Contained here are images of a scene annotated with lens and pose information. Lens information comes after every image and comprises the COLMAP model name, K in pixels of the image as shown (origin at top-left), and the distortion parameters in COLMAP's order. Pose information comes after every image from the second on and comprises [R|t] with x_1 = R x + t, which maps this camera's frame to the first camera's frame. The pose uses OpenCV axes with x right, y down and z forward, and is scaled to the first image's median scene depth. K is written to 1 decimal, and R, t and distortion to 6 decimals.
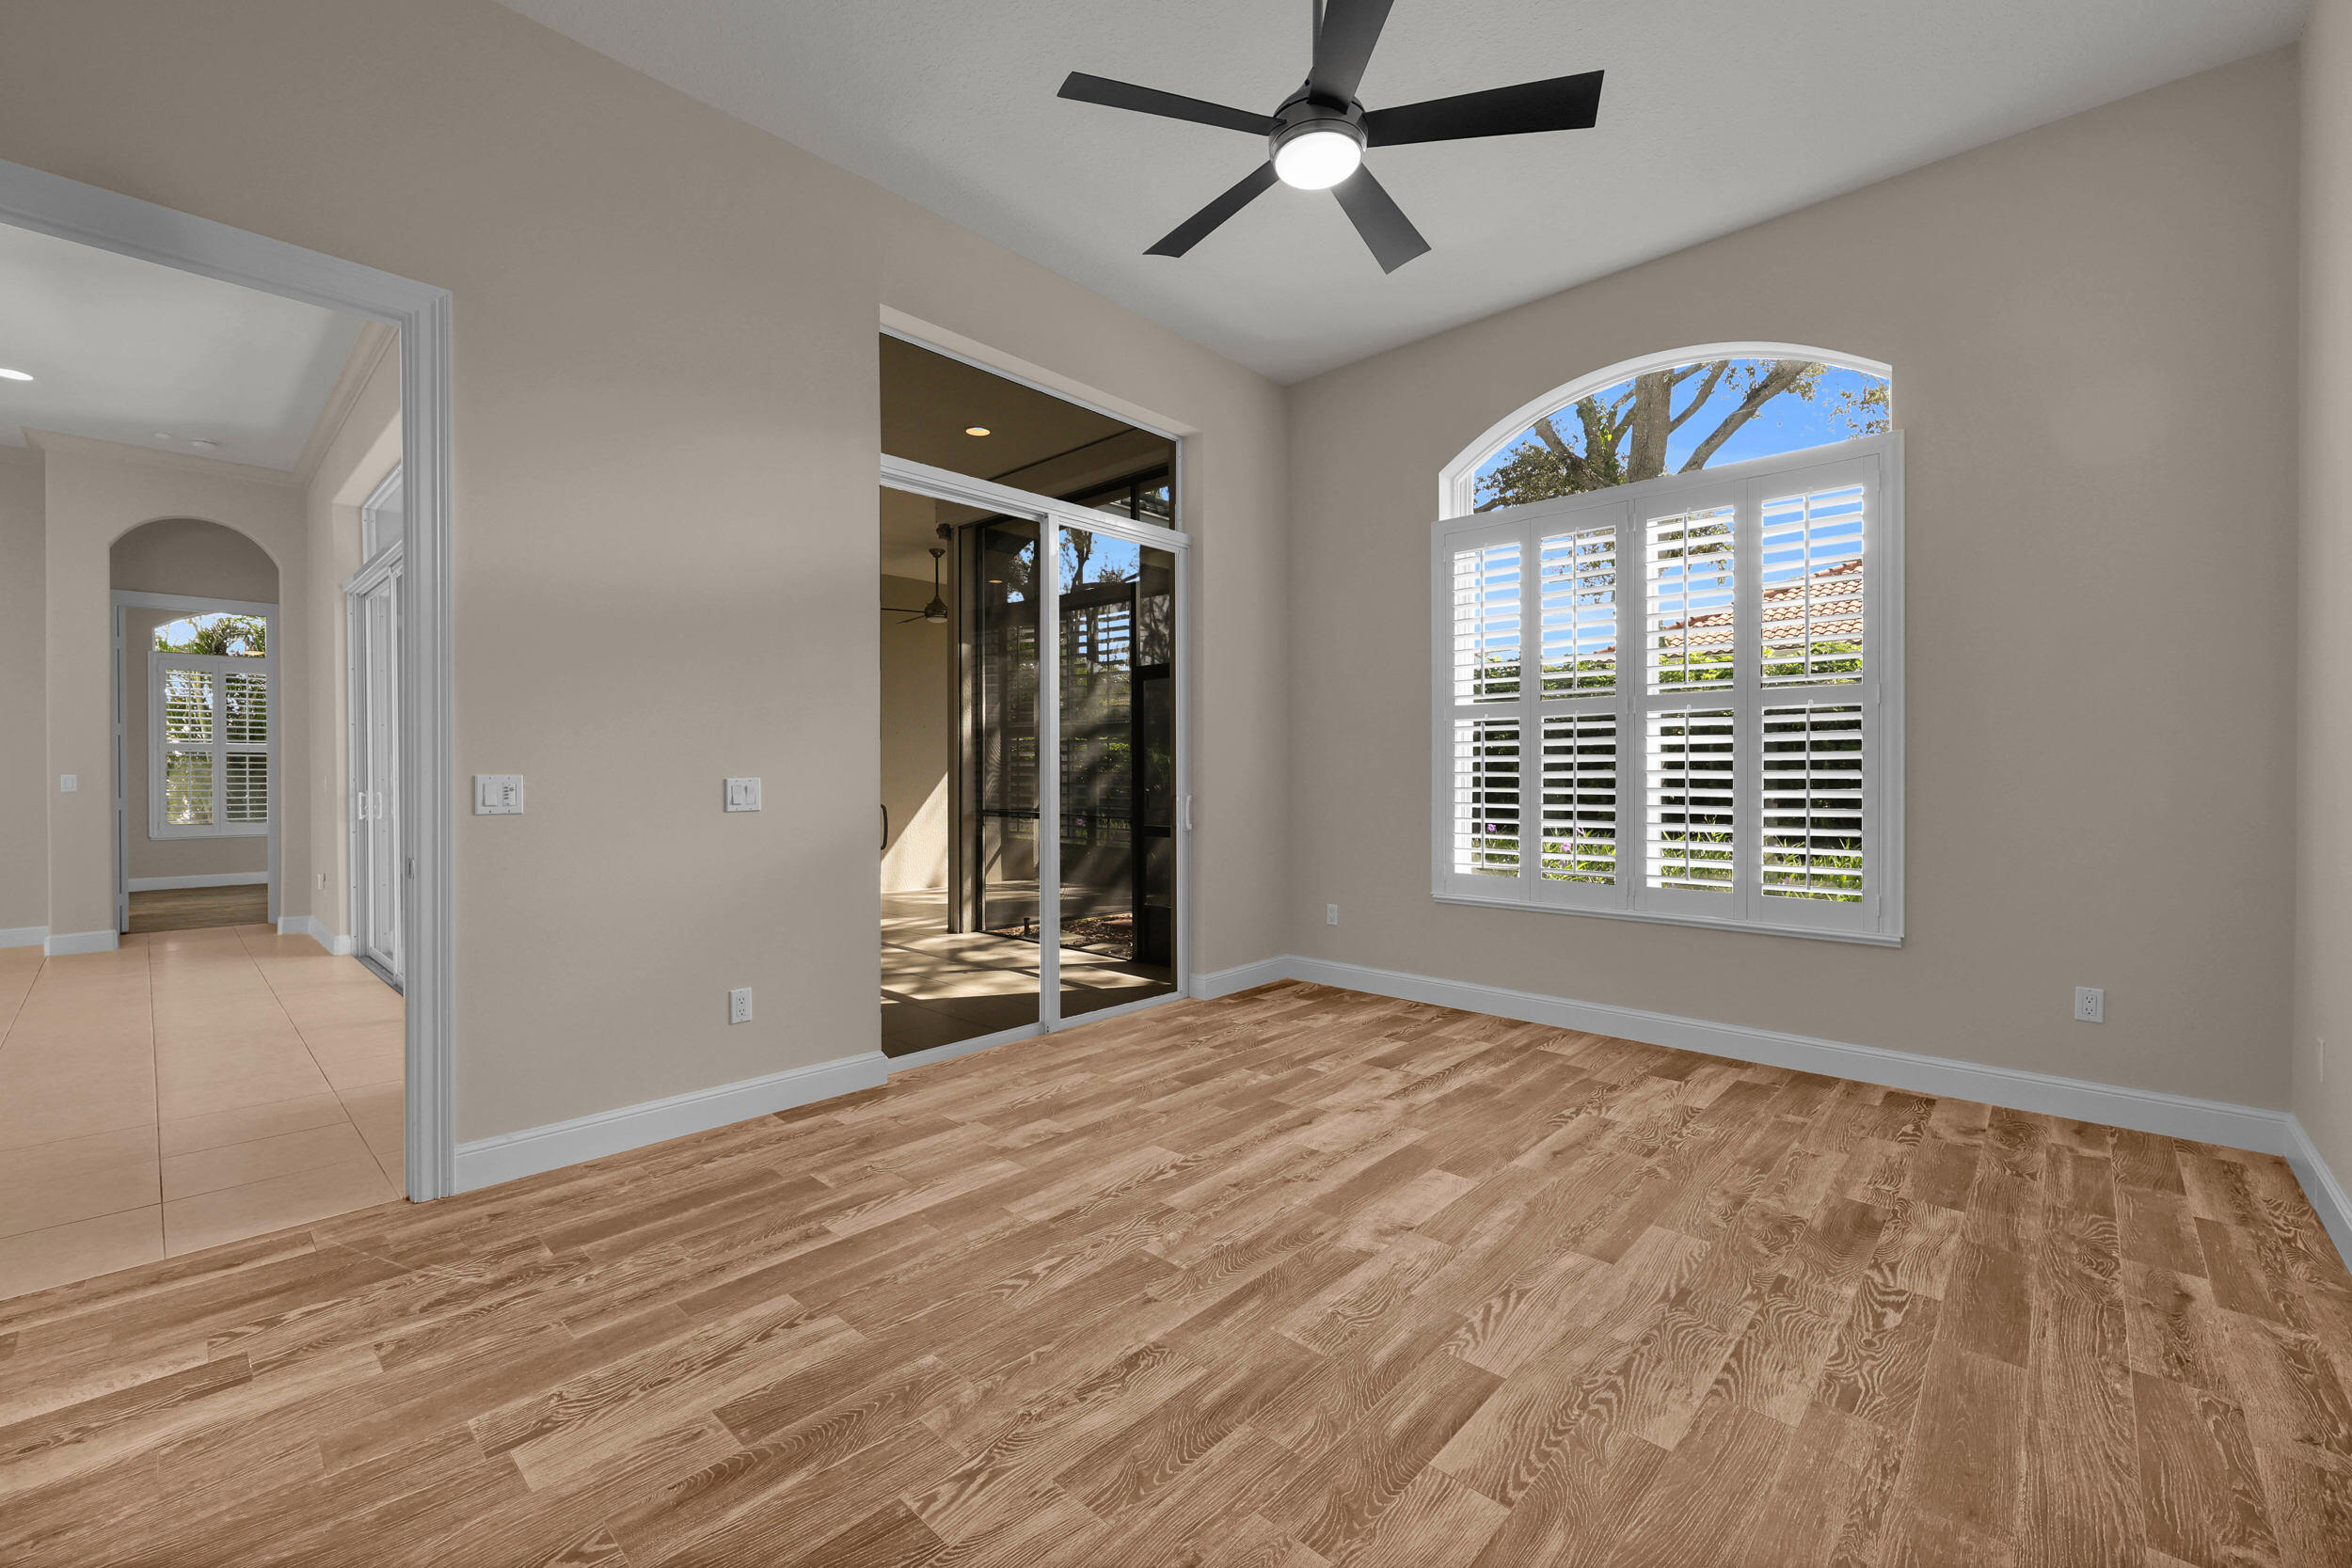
lens RADIAL K [[962.0, 0, 1163.7], [0, 962.0, 774.5], [0, 0, 1]] dist [-0.000246, -0.000040]
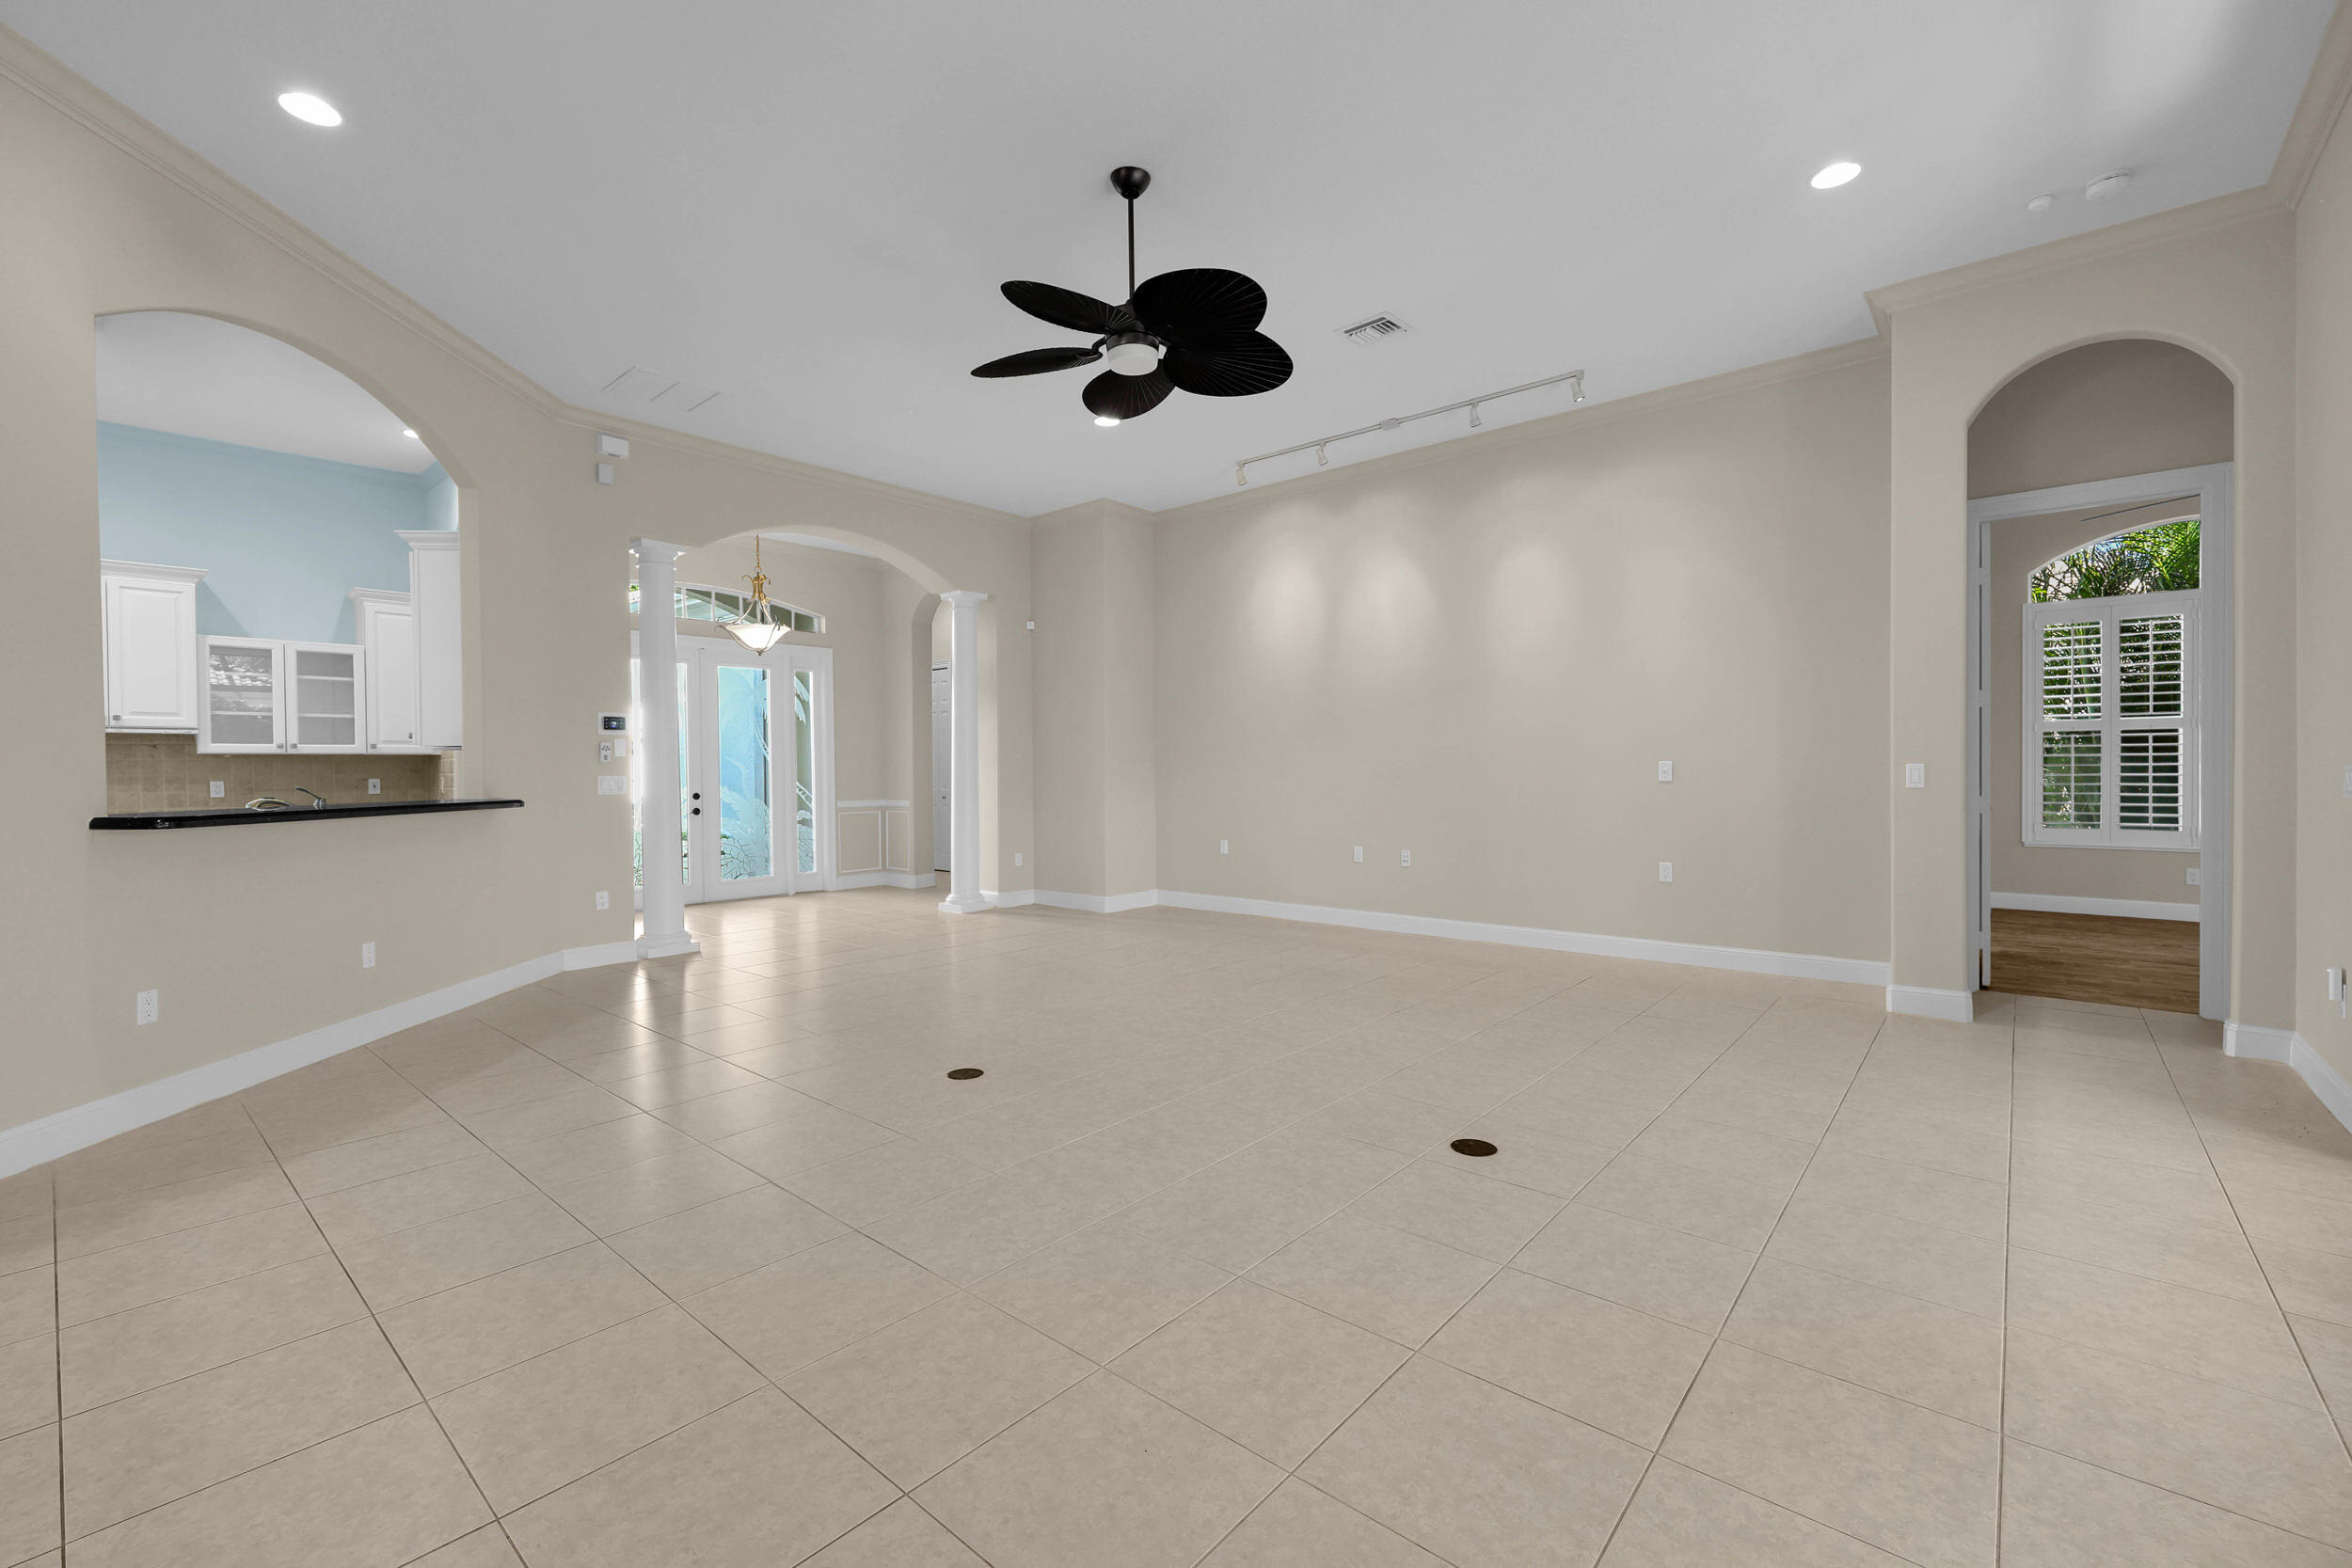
lens RADIAL K [[962.0, 0, 1163.7], [0, 962.0, 774.5], [0, 0, 1]] dist [-0.000246, -0.000040]
pose [[0.023983, 0.012320, -0.999636, -0.363618], [0.001764, 0.999922, 0.012366, 0.000097], [0.999711, -0.002060, 0.023959, 0.356426]]
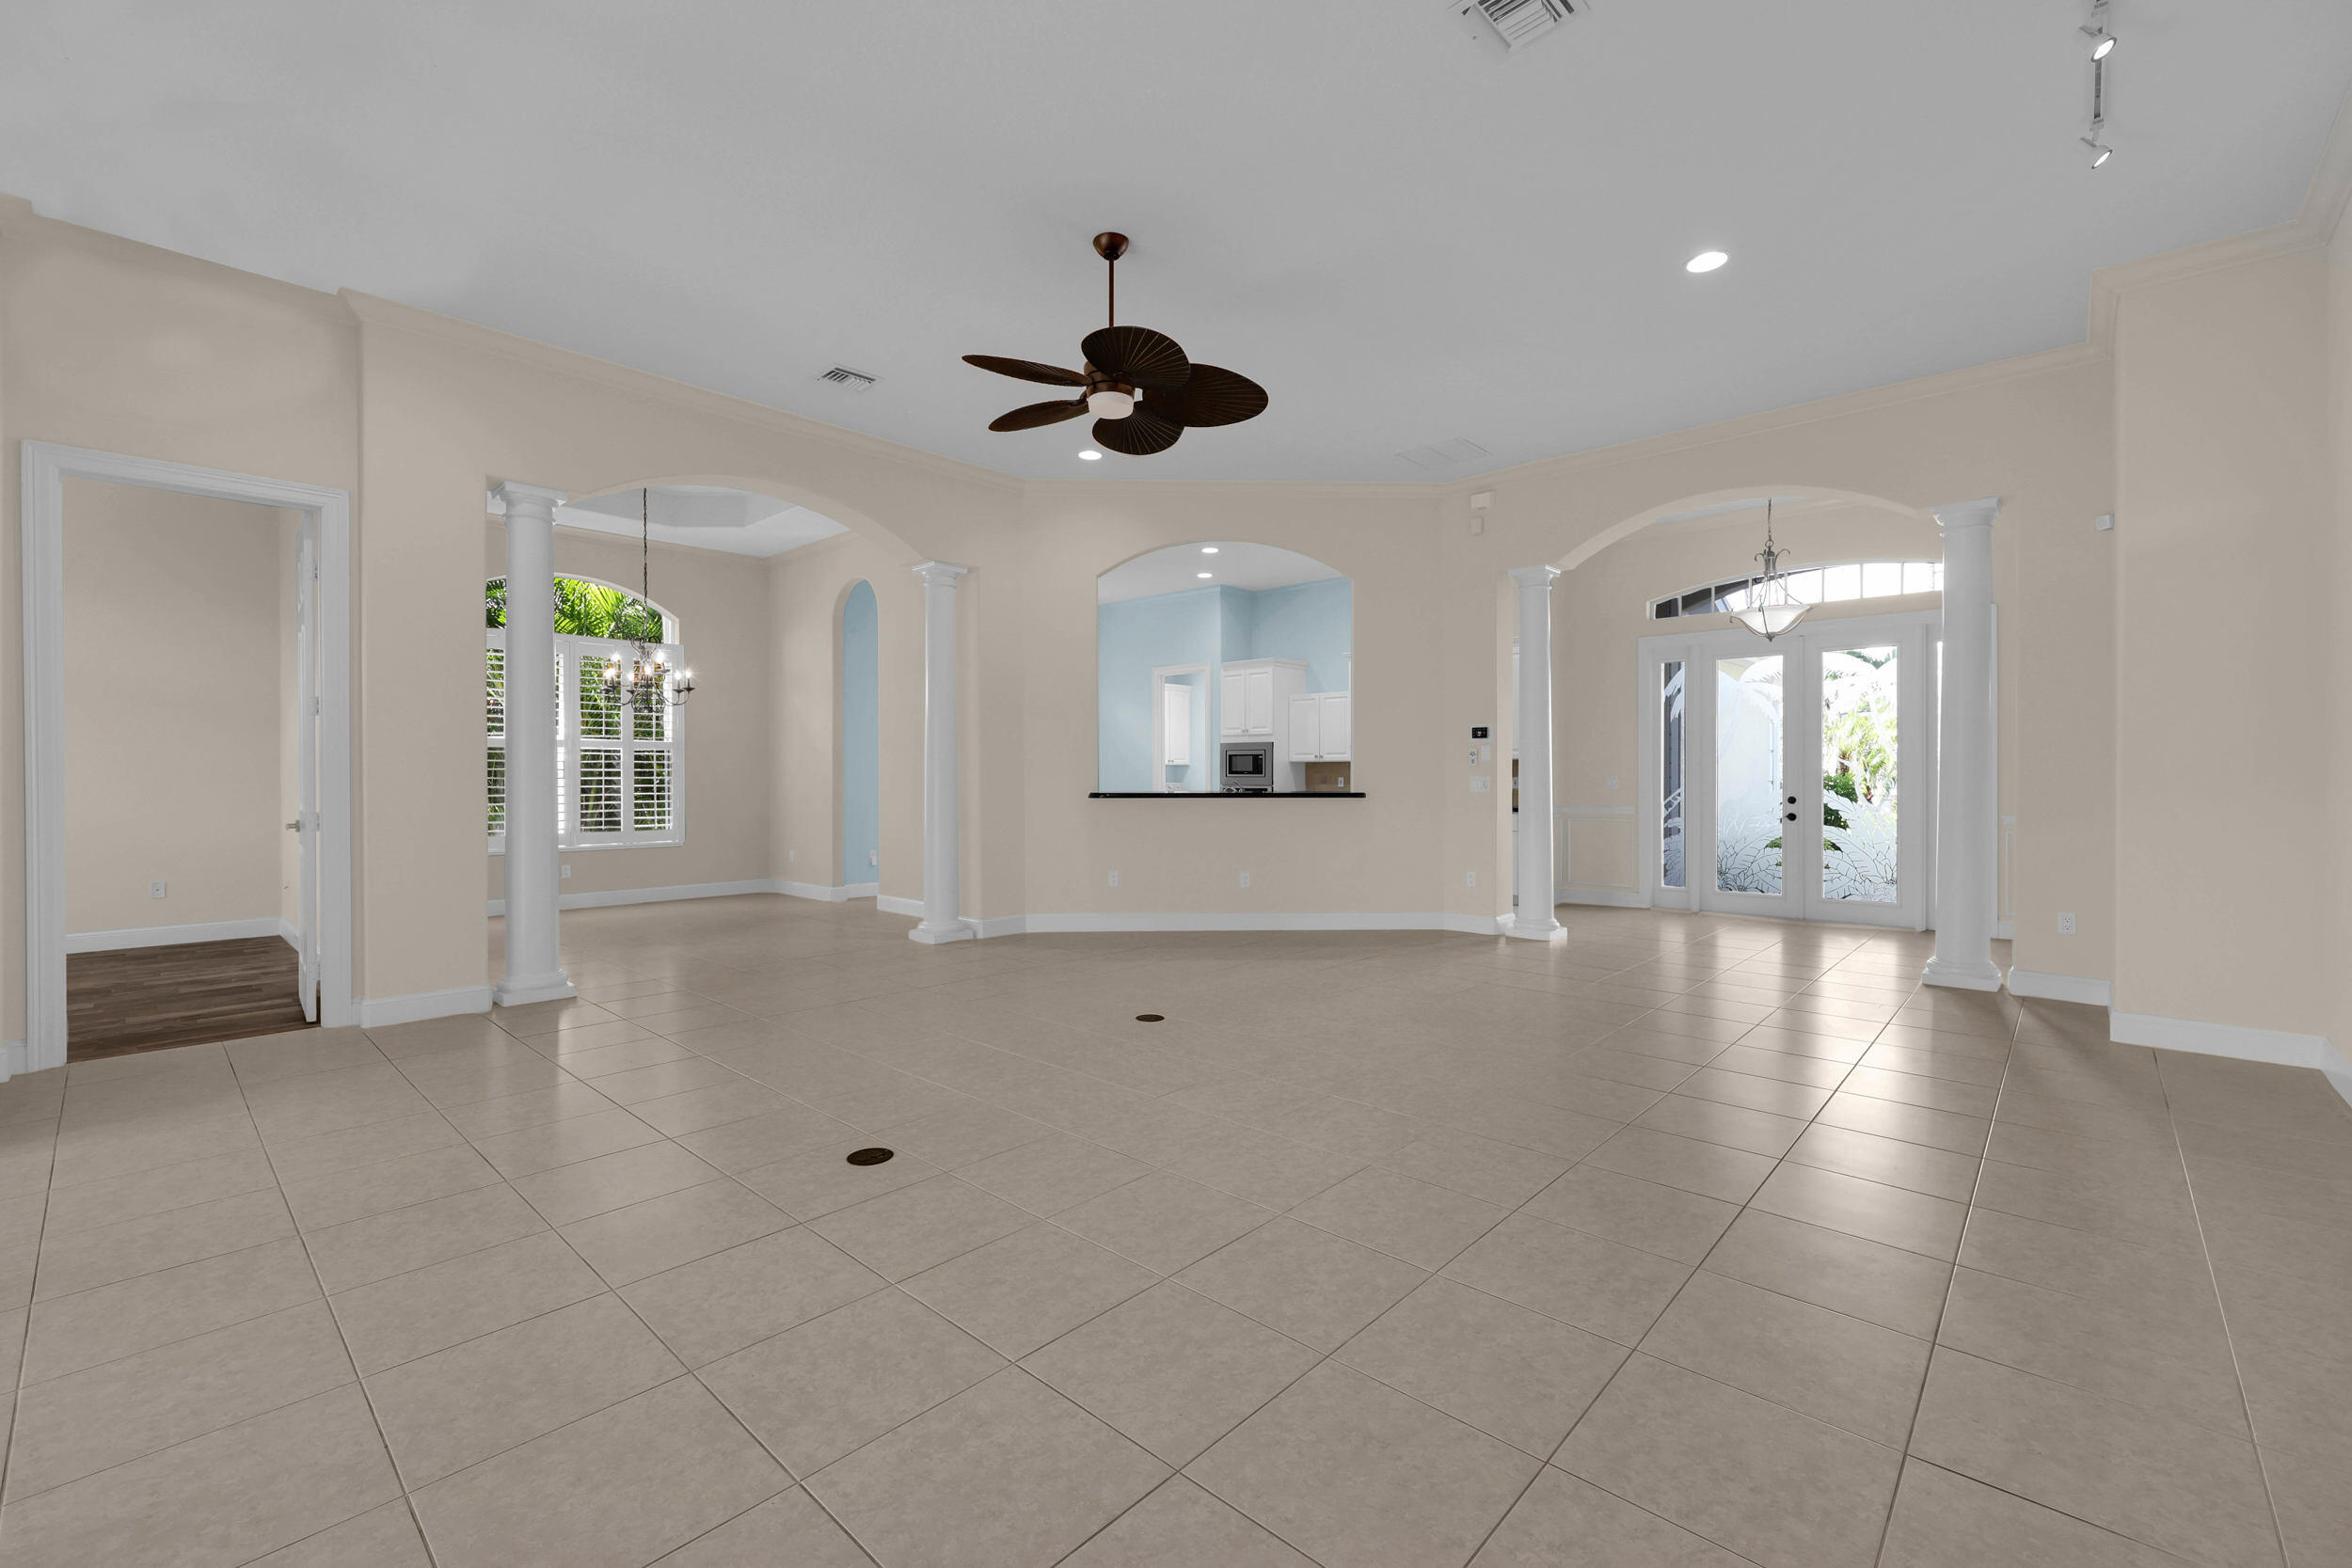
lens RADIAL K [[987.3, 0, 1196.7], [0, 987.3, 754.1], [0, 0, 1]] dist [-0.000408, -0.000059]
pose [[-0.999861, 0.008060, -0.014586, -1.082206], [0.008318, 0.999809, -0.017710, 0.004460], [0.014441, -0.017829, -0.999737, 1.108452]]
